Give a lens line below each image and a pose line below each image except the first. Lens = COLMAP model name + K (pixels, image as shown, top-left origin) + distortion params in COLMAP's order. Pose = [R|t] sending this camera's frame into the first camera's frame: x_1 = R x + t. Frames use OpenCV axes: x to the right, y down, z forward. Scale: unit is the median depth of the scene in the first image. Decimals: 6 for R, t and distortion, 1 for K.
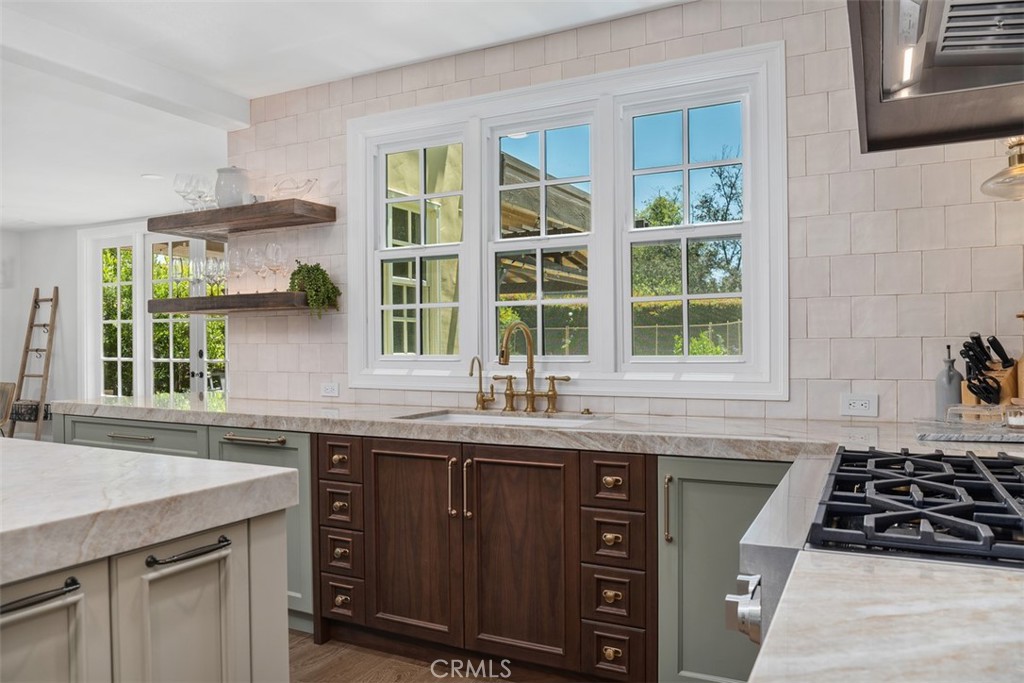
lens RADIAL K [[731.6, 0, 511.4], [0, 731.6, 351.6], [0, 0, 1]] dist [-0.046916, -0.000939]
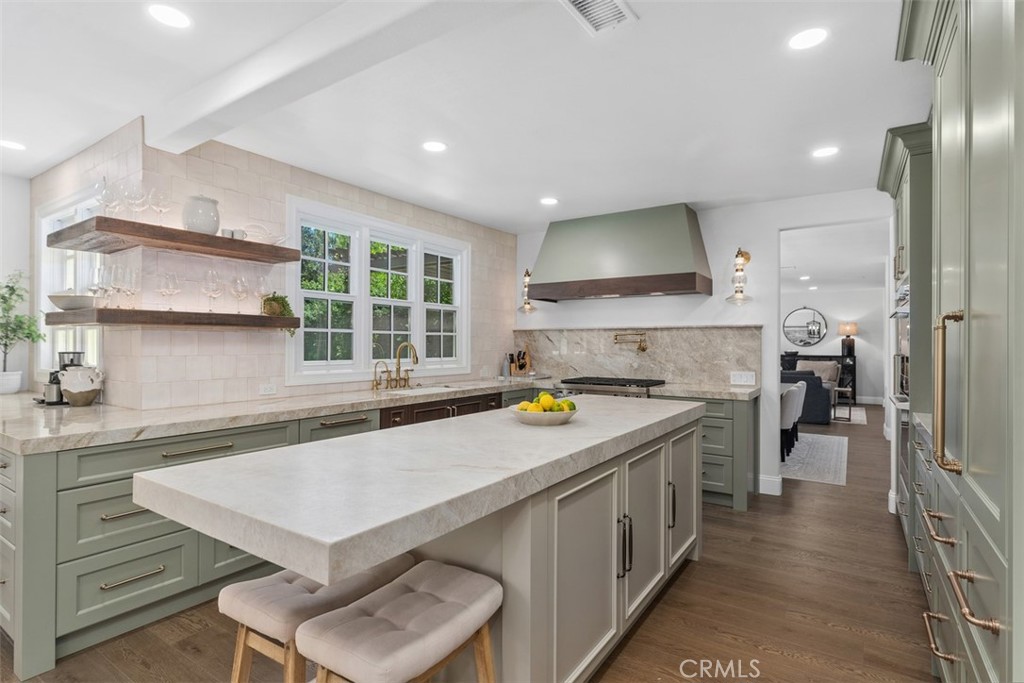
lens RADIAL K [[513.5, 0, 503.1], [0, 513.5, 342.7], [0, 0, 1]] dist [0.006289, -0.000208]
pose [[0.124242, 0.008471, 0.992216, -1.347524], [0.008000, 0.999923, -0.009539, -0.024686], [-0.992220, 0.009123, 0.124165, 0.550040]]
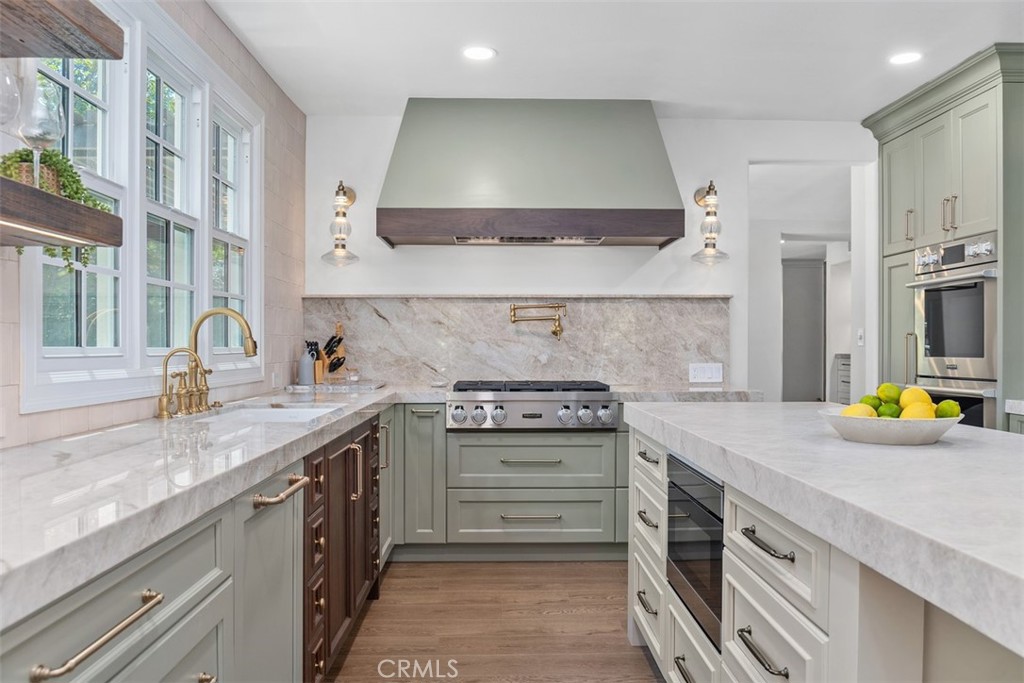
lens RADIAL K [[825.5, 0, 517.9], [0, 825.5, 346.3], [0, 0, 1]] dist [0.000589, -0.000393]
pose [[-0.478385, 0.004689, 0.878138, -1.043082], [0.013486, 0.999907, 0.002008, 0.007922], [-0.878047, 0.012803, -0.478403, 1.146144]]
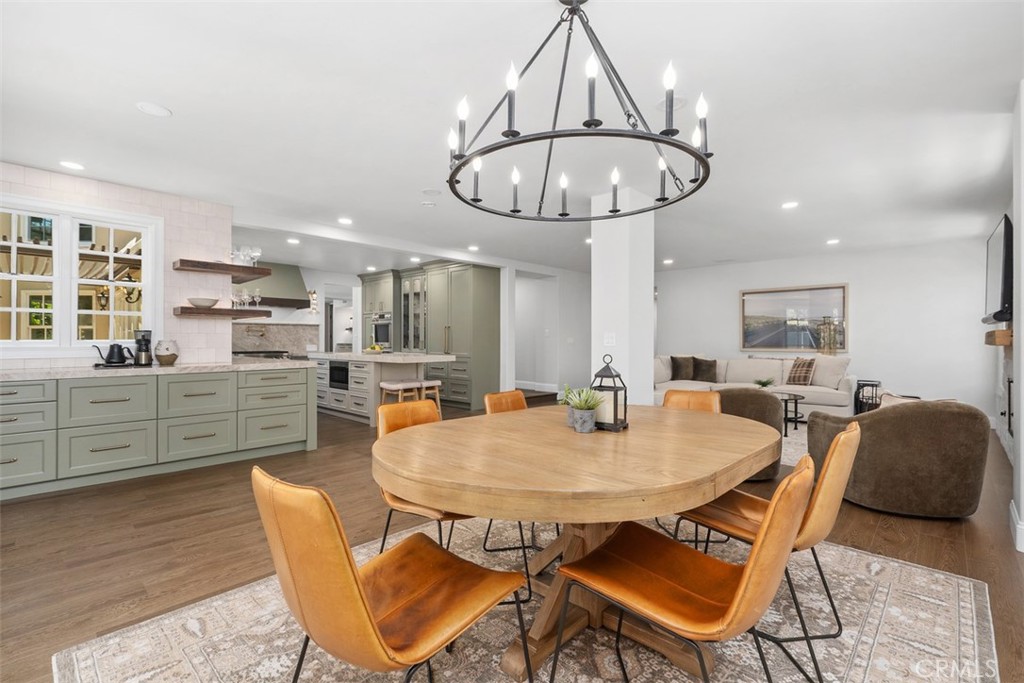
lens RADIAL K [[466.4, 0, 518.0], [0, 466.4, 339.0], [0, 0, 1]] dist [0.011794, -0.001021]
pose [[-0.961969, 0.004437, 0.273123, -1.890221], [0.006669, 0.999952, 0.007243, -0.001182], [-0.273078, 0.008789, -0.961952, 2.569421]]
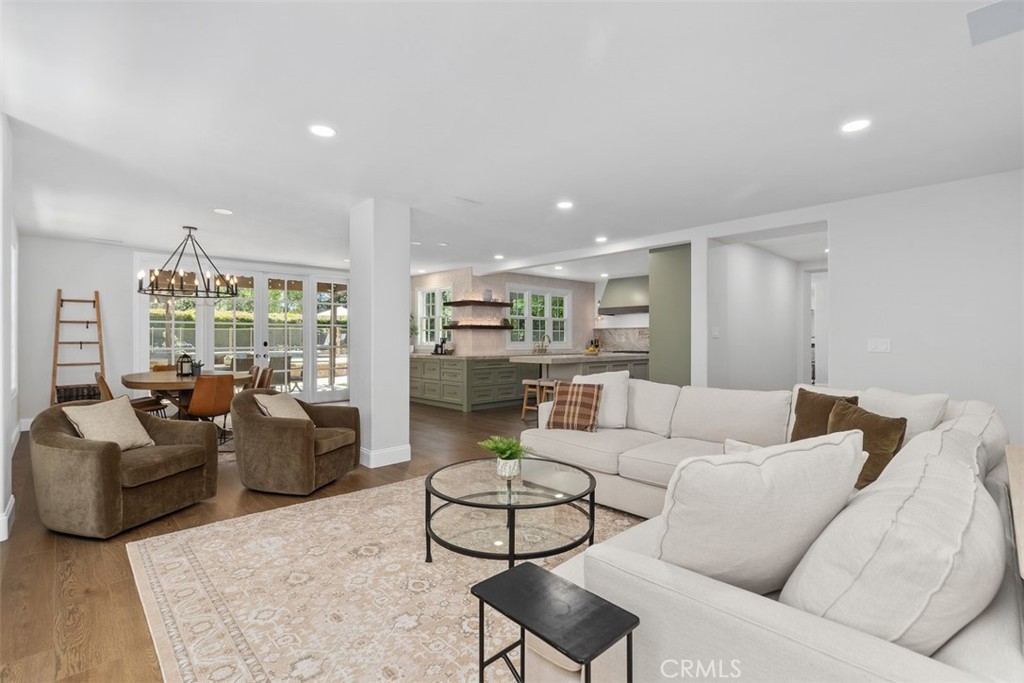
lens RADIAL K [[482.3, 0, 505.0], [0, 482.3, 342.4], [0, 0, 1]] dist [0.011944, 0.000228]
pose [[0.332616, 0.000459, 0.943062, -3.148963], [0.009821, 0.999944, -0.003950, 0.020797], [-0.943011, 0.010575, 0.332593, 0.159737]]
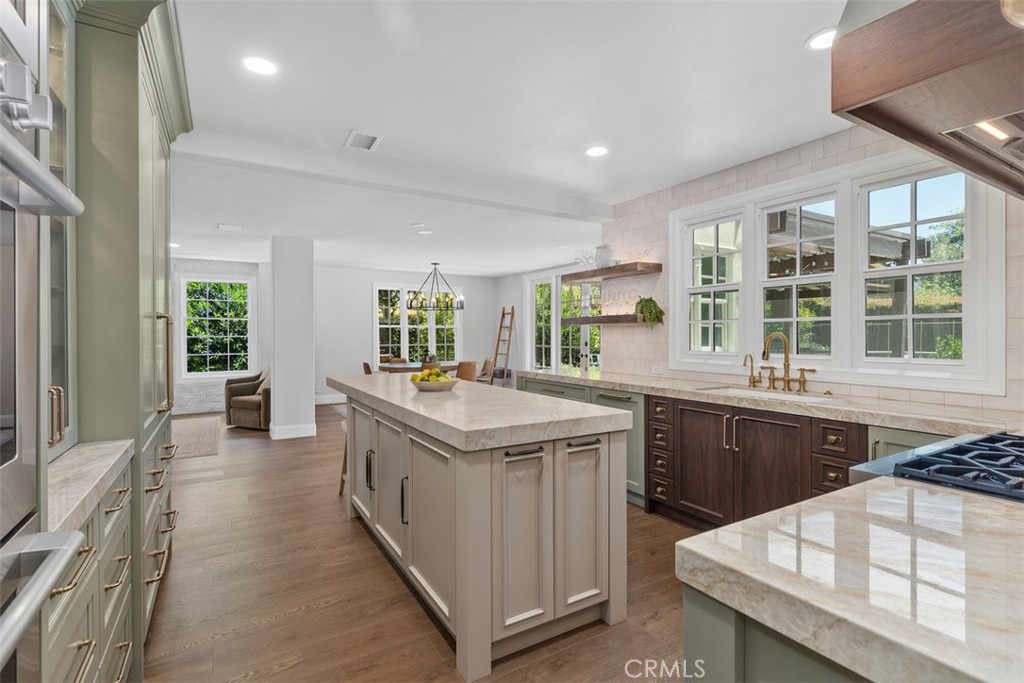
lens RADIAL K [[482.3, 0, 517.4], [0, 482.3, 337.8], [0, 0, 1]] dist [0.011944, 0.000228]
pose [[0.855111, 0.008284, -0.518380, 0.070851], [-0.009782, 0.999952, -0.000156, -0.024147], [0.518353, 0.005204, 0.855151, -0.180068]]
